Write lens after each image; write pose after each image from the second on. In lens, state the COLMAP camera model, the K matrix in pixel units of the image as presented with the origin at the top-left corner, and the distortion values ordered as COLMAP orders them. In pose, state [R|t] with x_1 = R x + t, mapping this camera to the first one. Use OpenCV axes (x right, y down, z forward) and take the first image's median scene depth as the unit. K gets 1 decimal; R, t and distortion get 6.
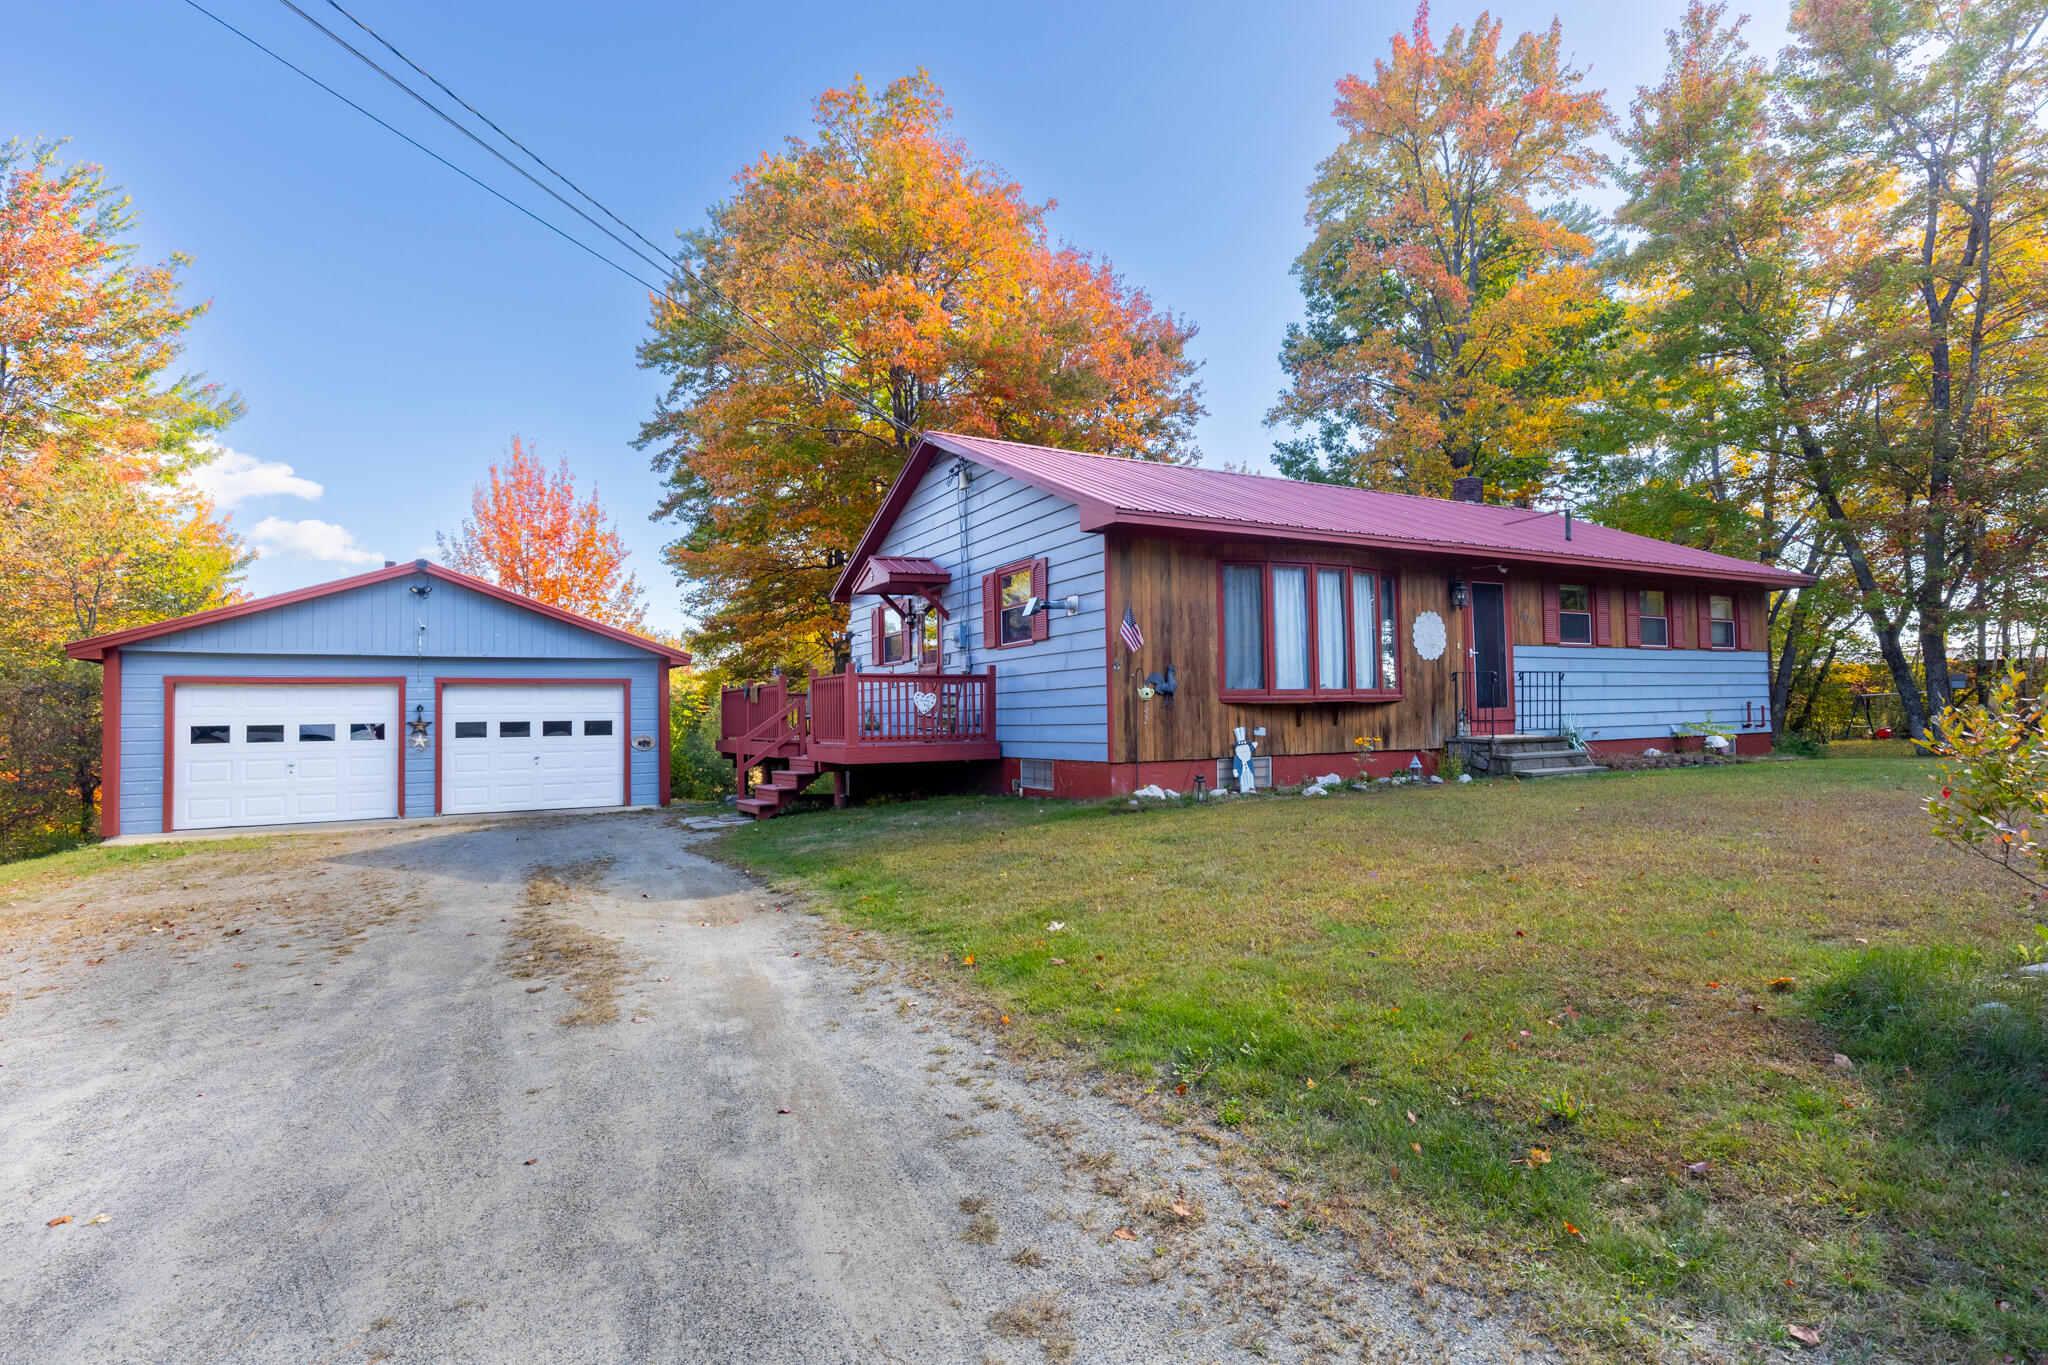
lens RADIAL K [[1038.5, 0, 1030.2], [0, 1038.5, 683.1], [0, 0, 1]] dist [-0.001830, -0.000072]
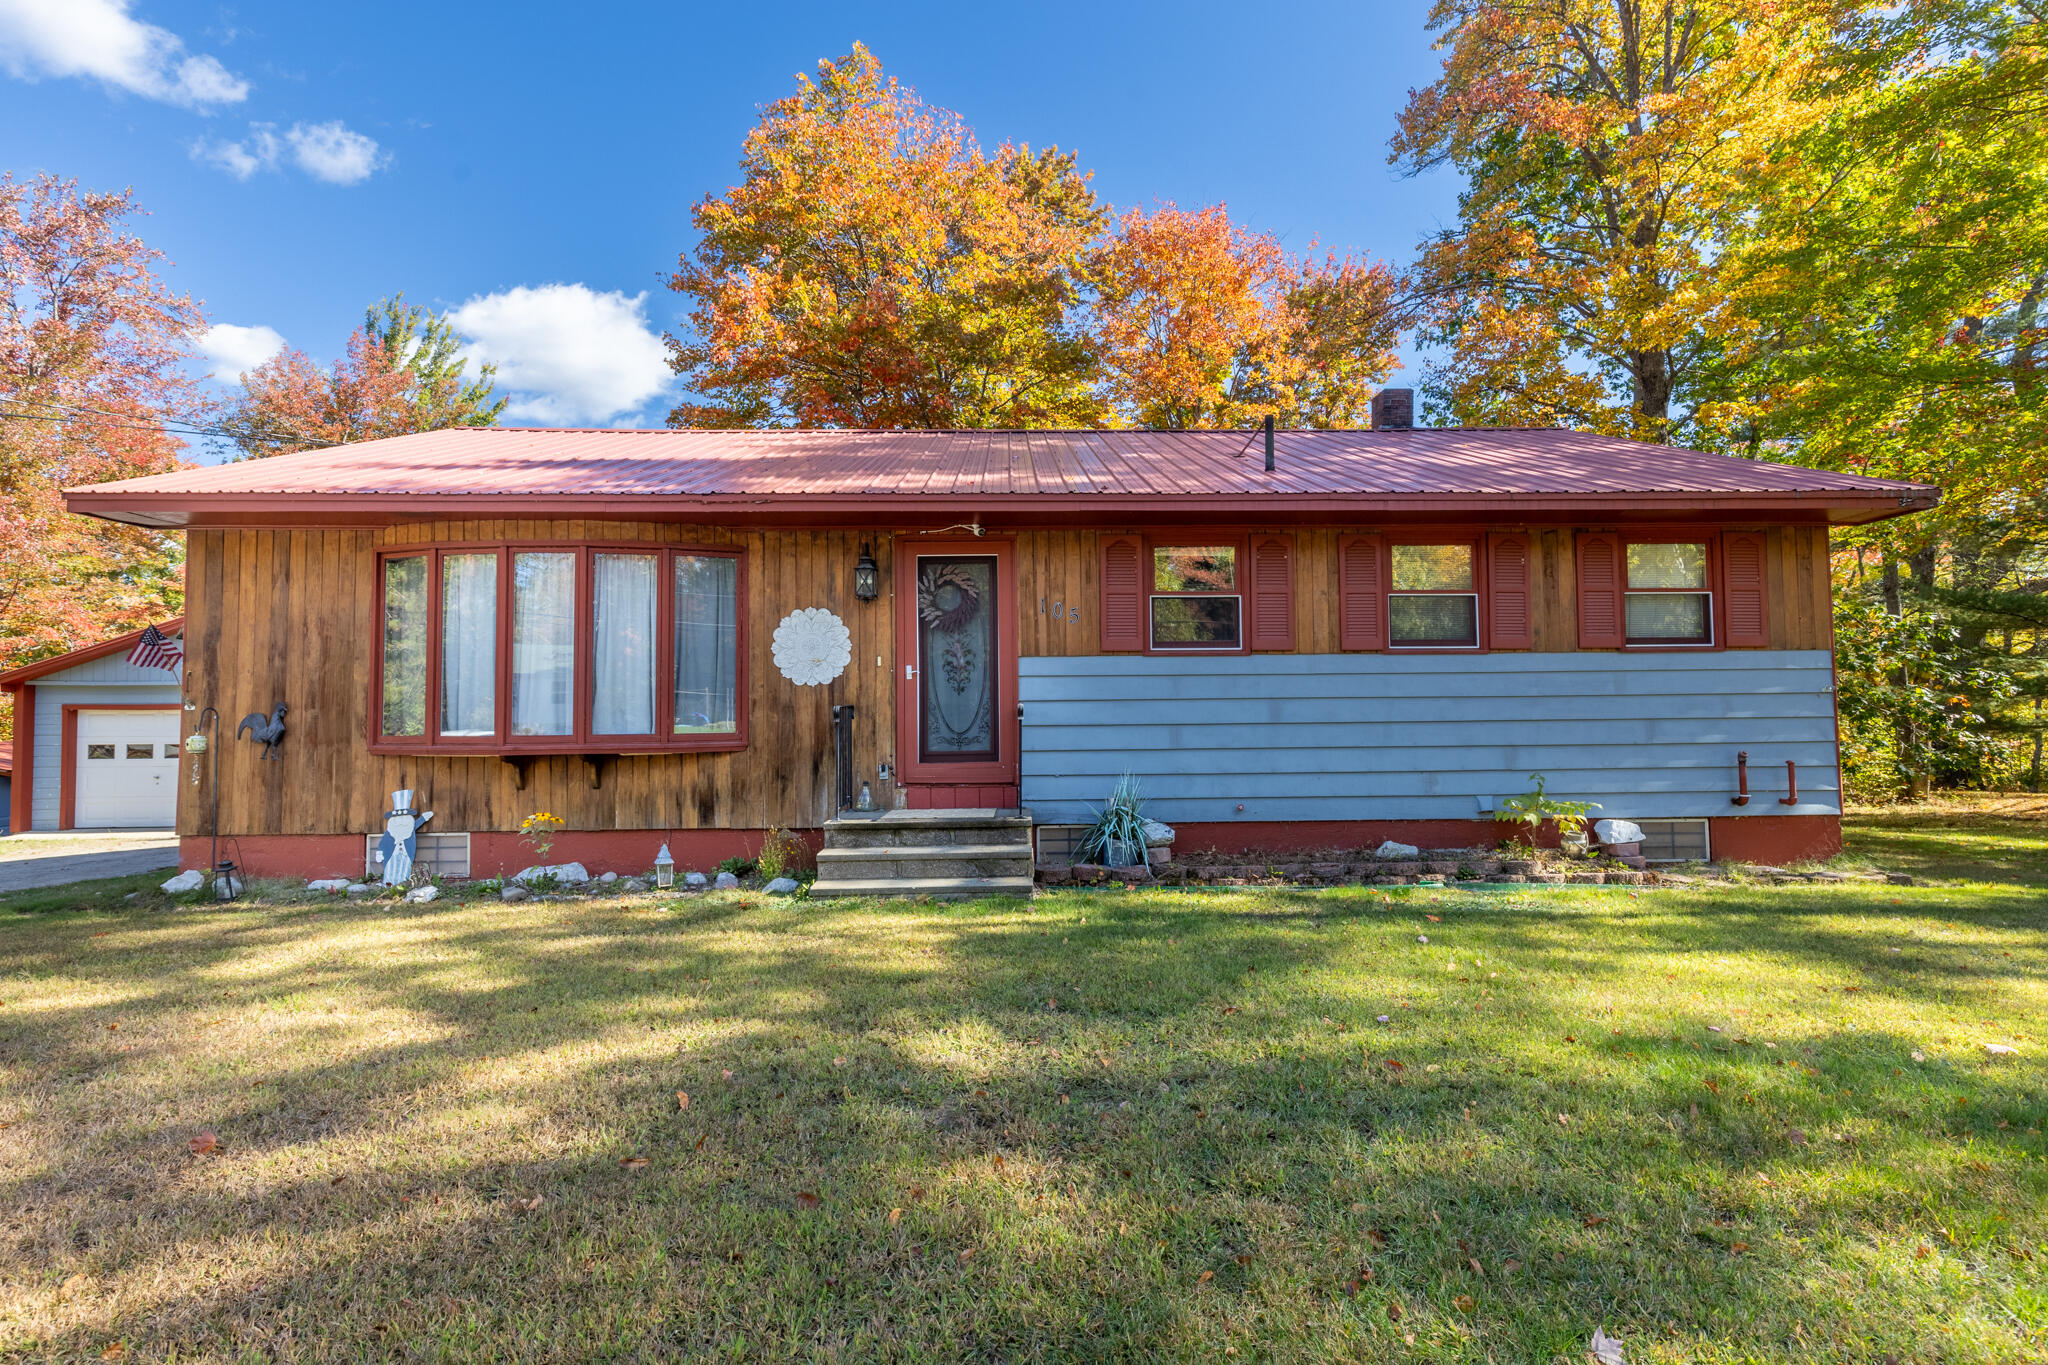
lens RADIAL K [[932.7, 0, 1022.0], [0, 932.7, 682.1], [0, 0, 1]] dist [0.004151, 0.000322]
pose [[0.885295, -0.008750, -0.464948, 0.778595], [0.007532, 0.999962, -0.004477, -0.021393], [0.464970, 0.000461, 0.885327, 0.579191]]
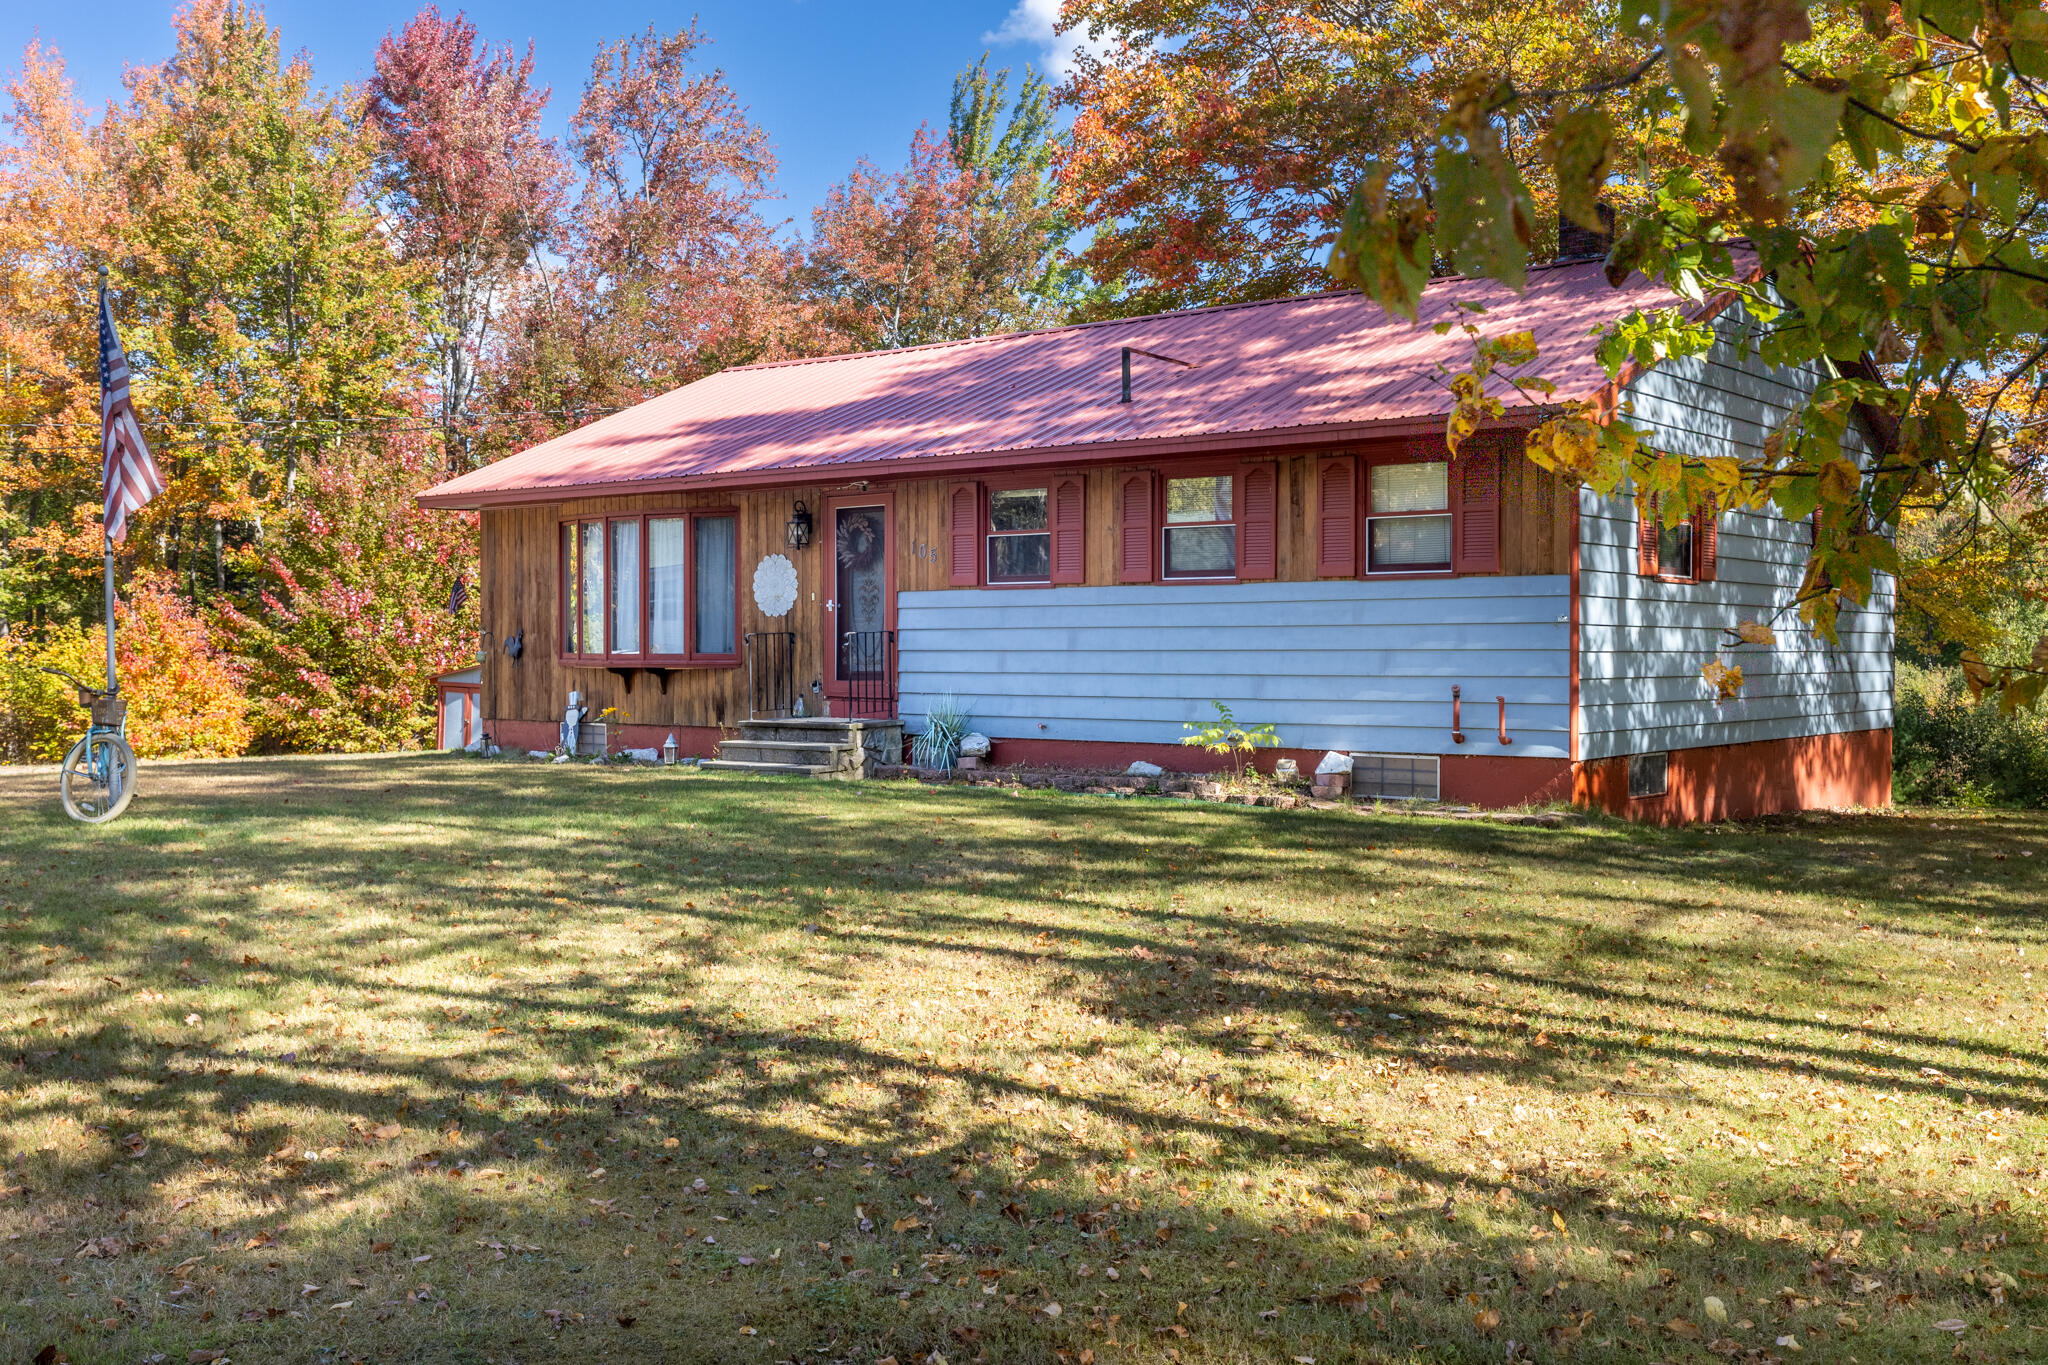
lens RADIAL K [[2012.1, 0, 1021.4], [0, 2012.1, 679.8], [0, 0, 1]] dist [-0.003030, 0.000000]
pose [[0.365688, 0.030547, -0.930236, 1.911364], [0.019122, 0.999004, 0.040323, -0.033030], [0.930541, -0.032533, 0.364740, 0.636715]]
